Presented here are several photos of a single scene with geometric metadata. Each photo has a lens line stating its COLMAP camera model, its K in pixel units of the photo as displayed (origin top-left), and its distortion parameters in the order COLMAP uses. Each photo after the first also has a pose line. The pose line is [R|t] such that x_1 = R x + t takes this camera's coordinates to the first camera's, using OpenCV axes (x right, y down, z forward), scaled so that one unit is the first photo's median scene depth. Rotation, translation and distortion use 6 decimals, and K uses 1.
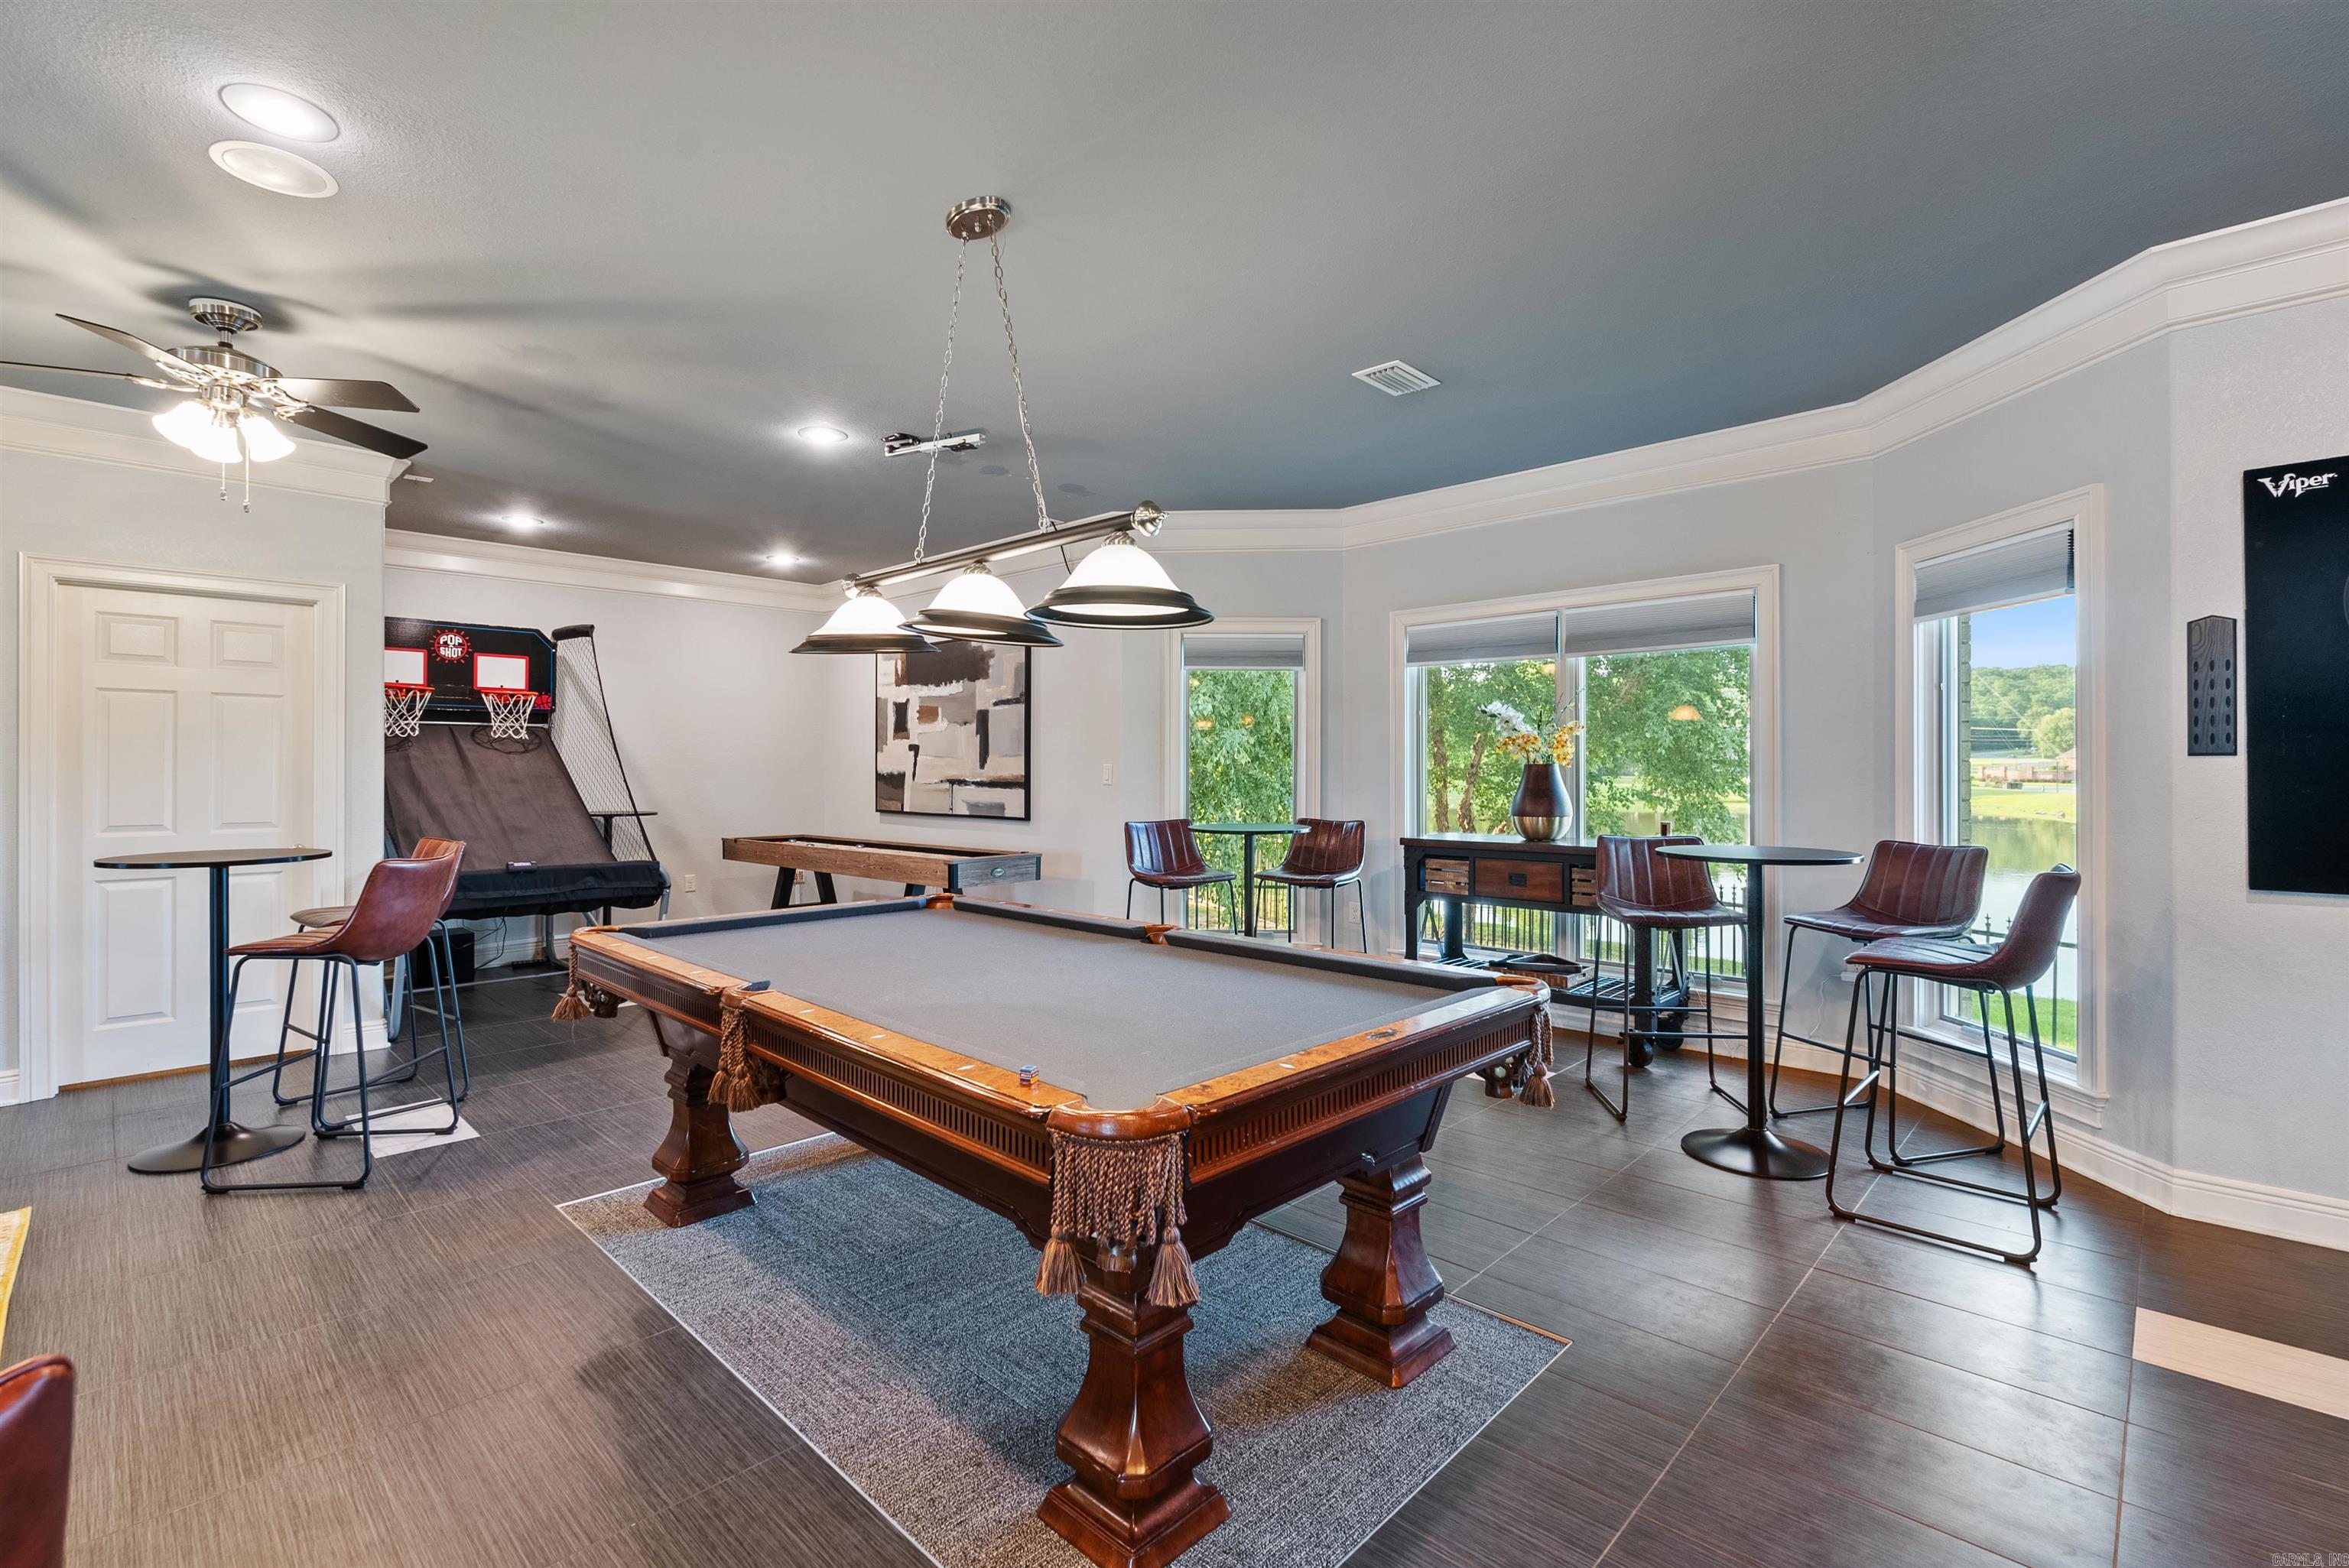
lens RADIAL K [[1068.5, 0, 1171.1], [0, 1068.5, 777.0], [0, 0, 1]] dist [-0.004162, -0.000859]
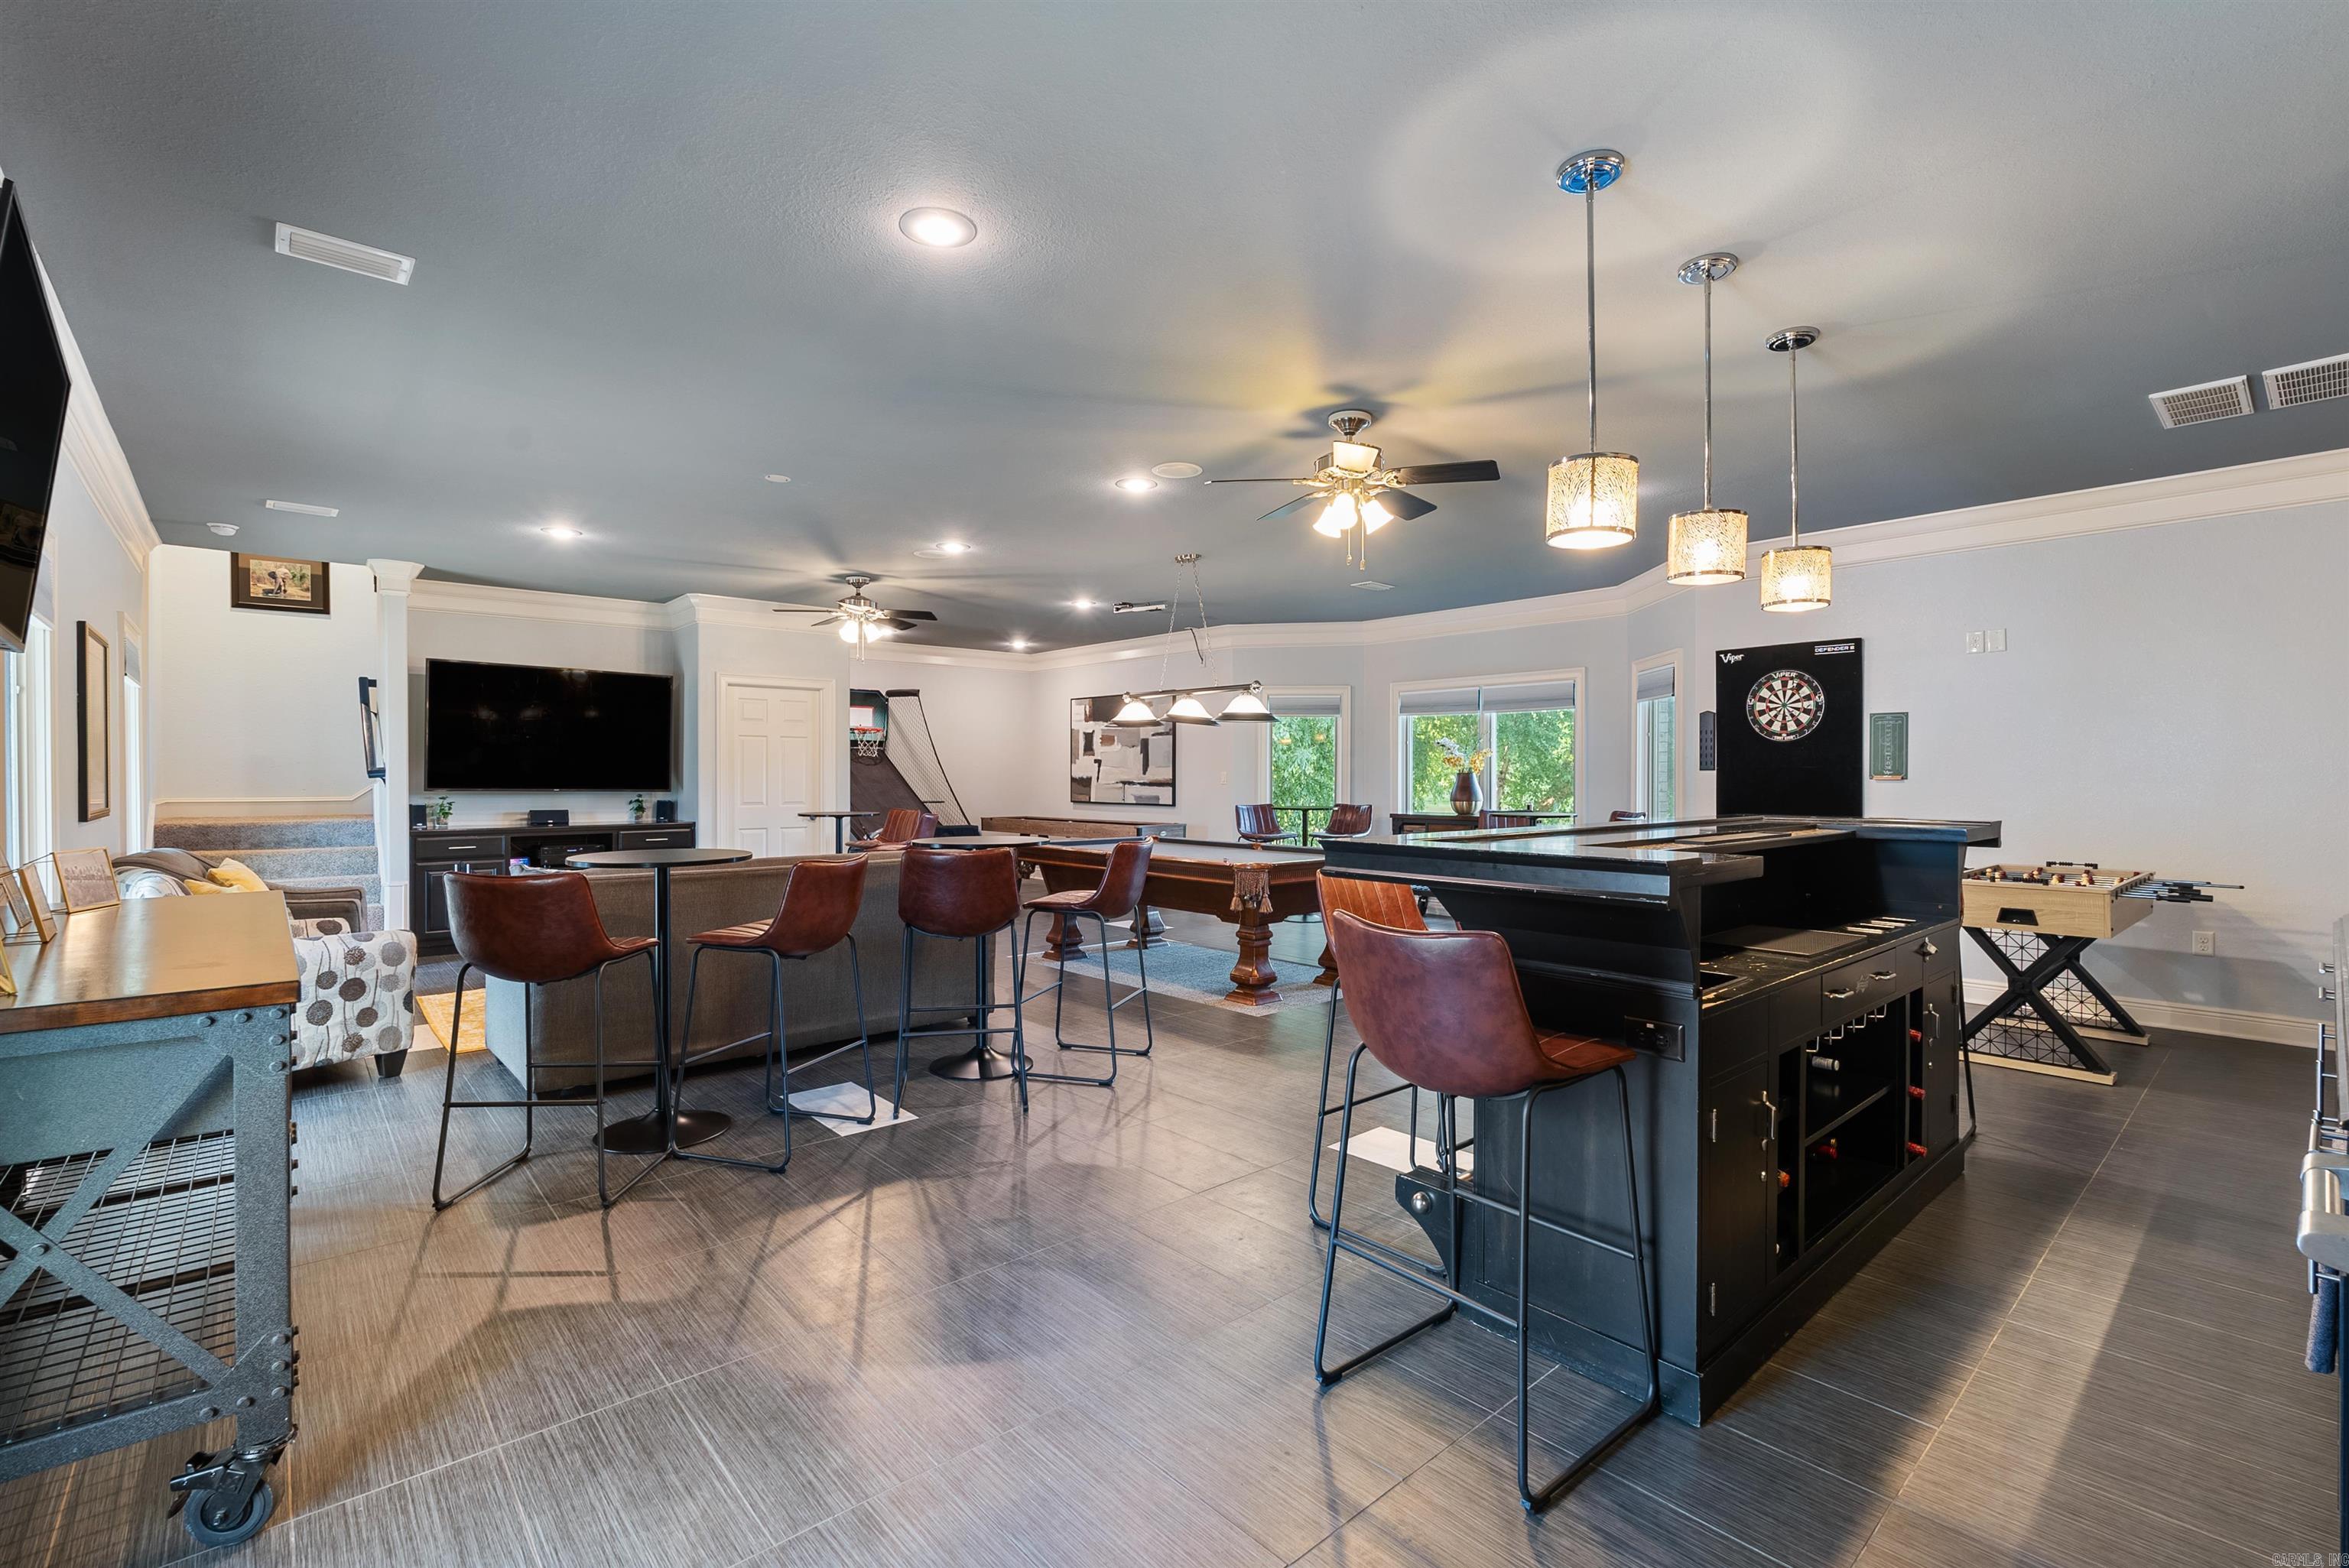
lens RADIAL K [[1068.5, 0, 1167.4], [0, 1068.5, 779.0], [0, 0, 1]] dist [-0.004162, -0.000859]
pose [[0.996529, 0.002564, -0.083208, -0.007219], [-0.002937, 0.999986, -0.004365, 0.006010], [0.083195, 0.004594, 0.996523, -0.646636]]
